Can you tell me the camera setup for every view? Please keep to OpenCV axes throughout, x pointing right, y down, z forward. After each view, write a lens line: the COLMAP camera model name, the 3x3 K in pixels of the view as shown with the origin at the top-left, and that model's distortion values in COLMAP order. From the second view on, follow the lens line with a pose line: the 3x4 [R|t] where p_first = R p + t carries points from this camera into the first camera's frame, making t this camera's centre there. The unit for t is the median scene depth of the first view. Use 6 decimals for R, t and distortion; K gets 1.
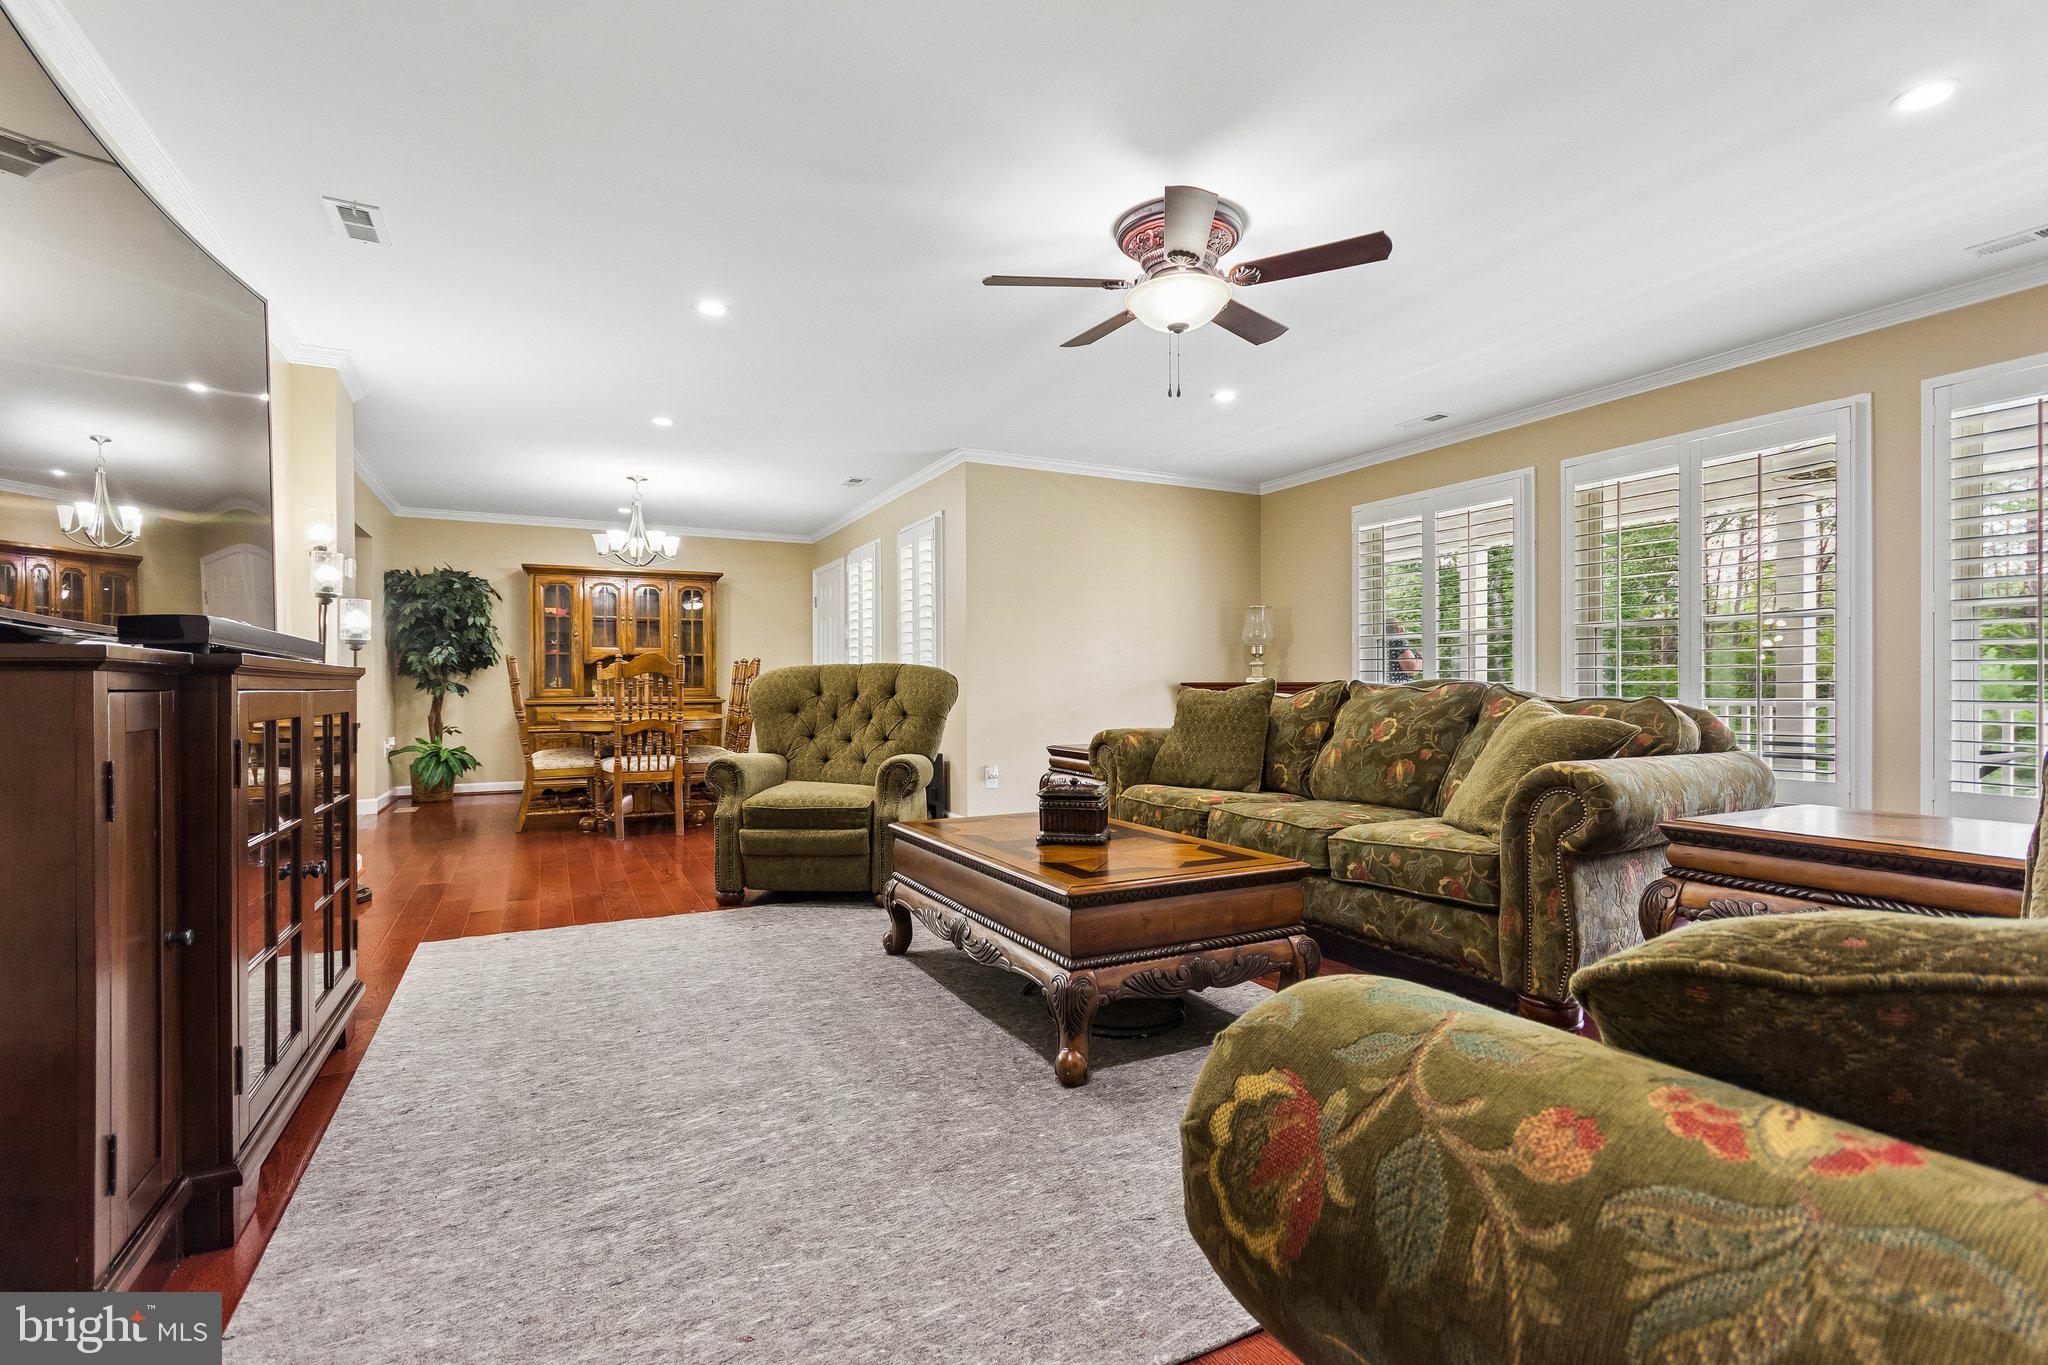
lens RADIAL K [[956.6, 0, 1015.8], [0, 956.6, 687.2], [0, 0, 1]] dist [0.007915, 0.000055]
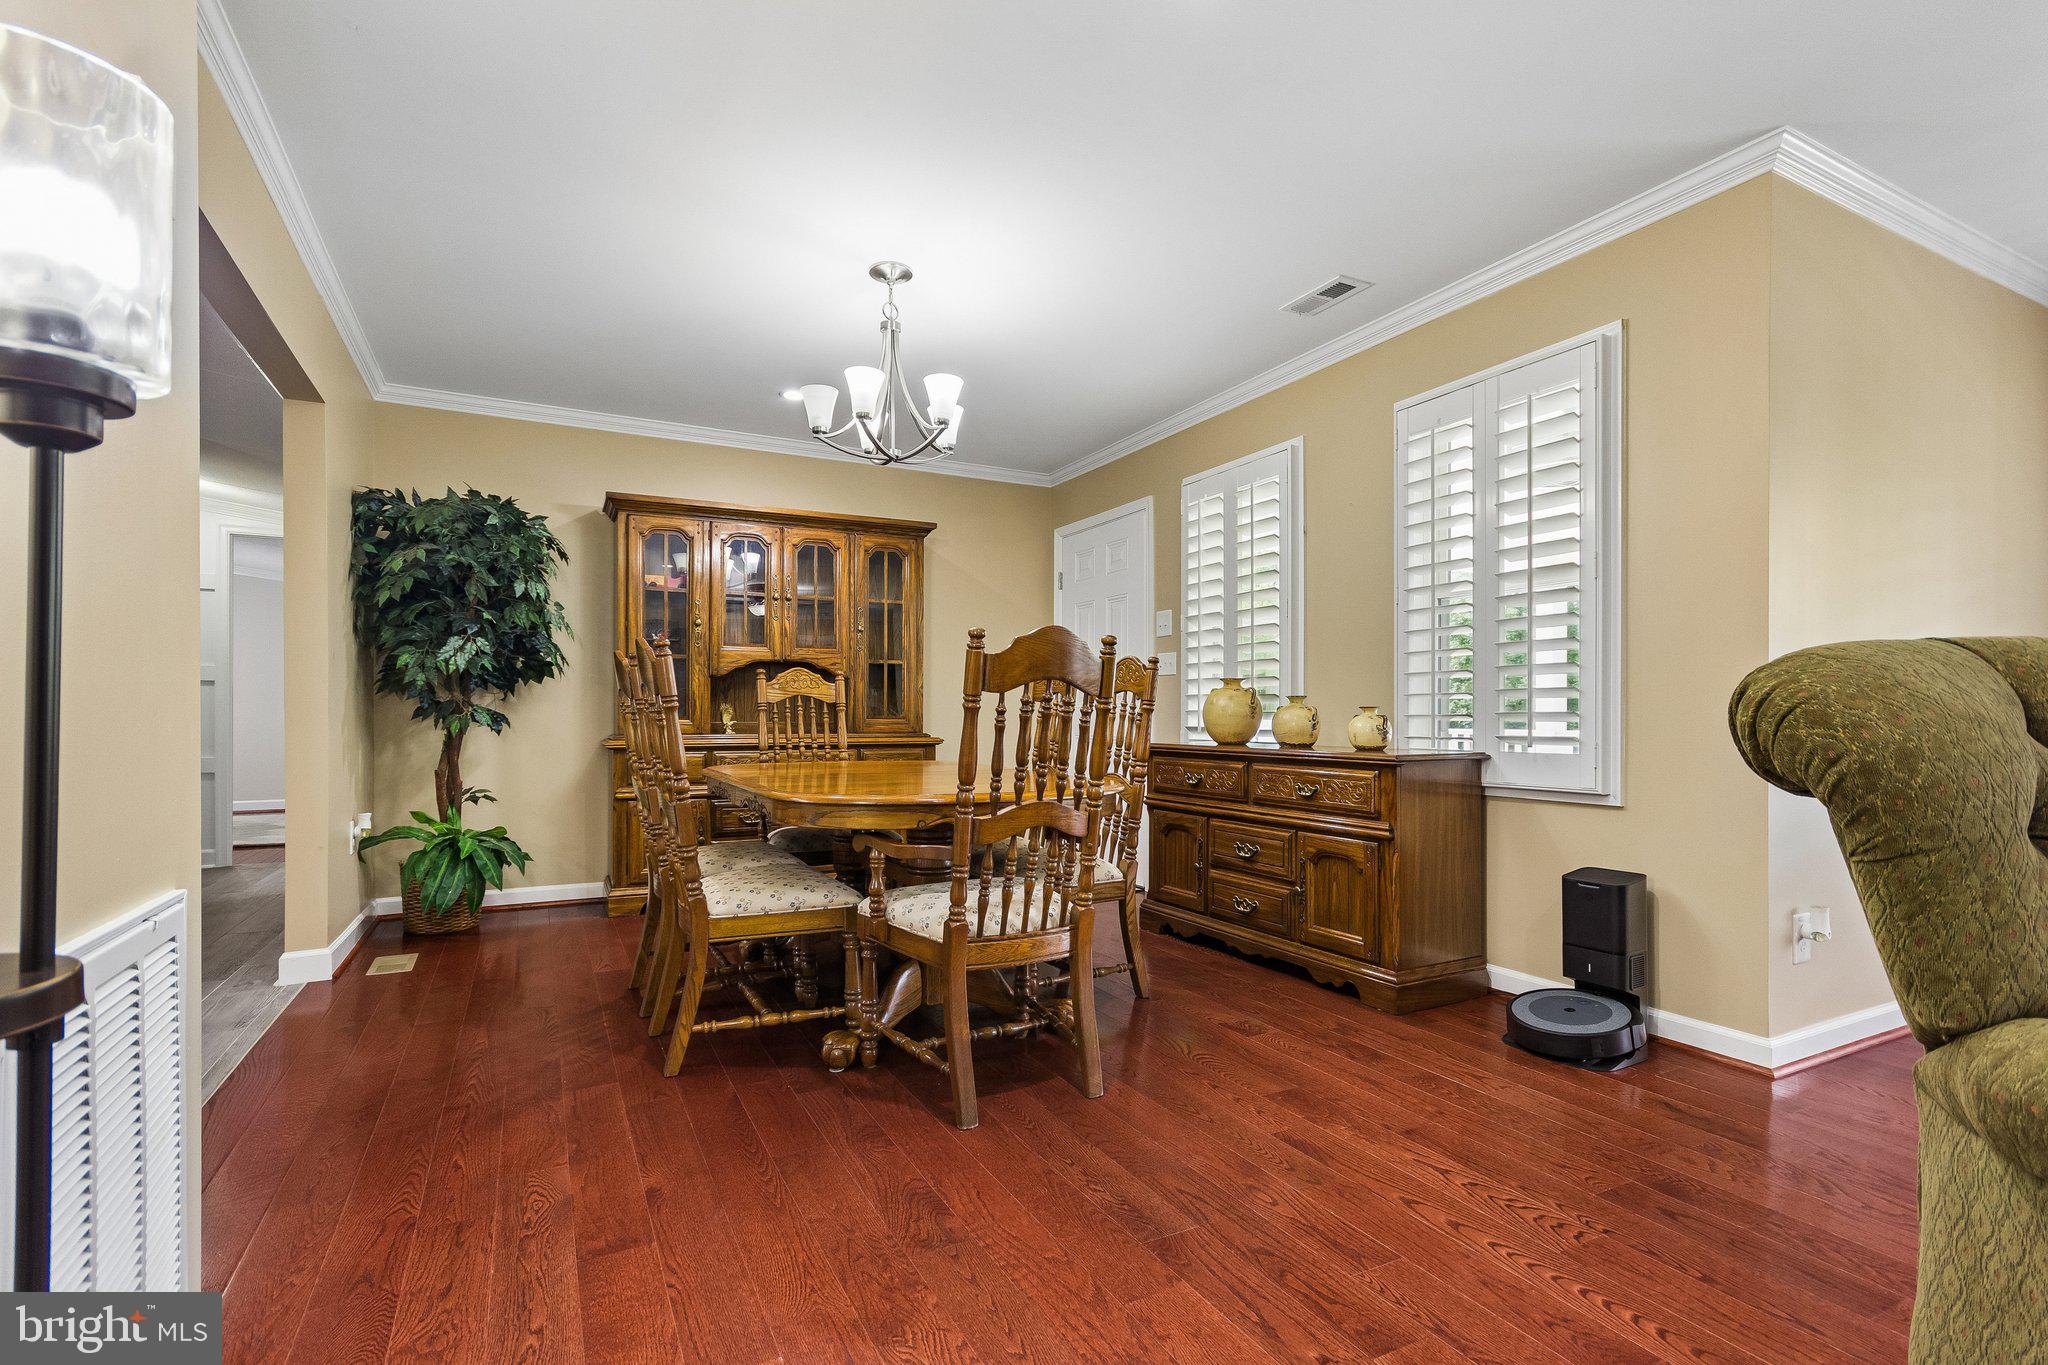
lens RADIAL K [[956.6, 0, 1016.2], [0, 956.6, 717.8], [0, 0, 1]] dist [0.007915, 0.000055]
pose [[0.999896, 0.004486, 0.013735, -0.298449], [-0.004498, 0.999990, 0.000840, -0.000664], [-0.013731, -0.000902, 0.999905, 0.464801]]
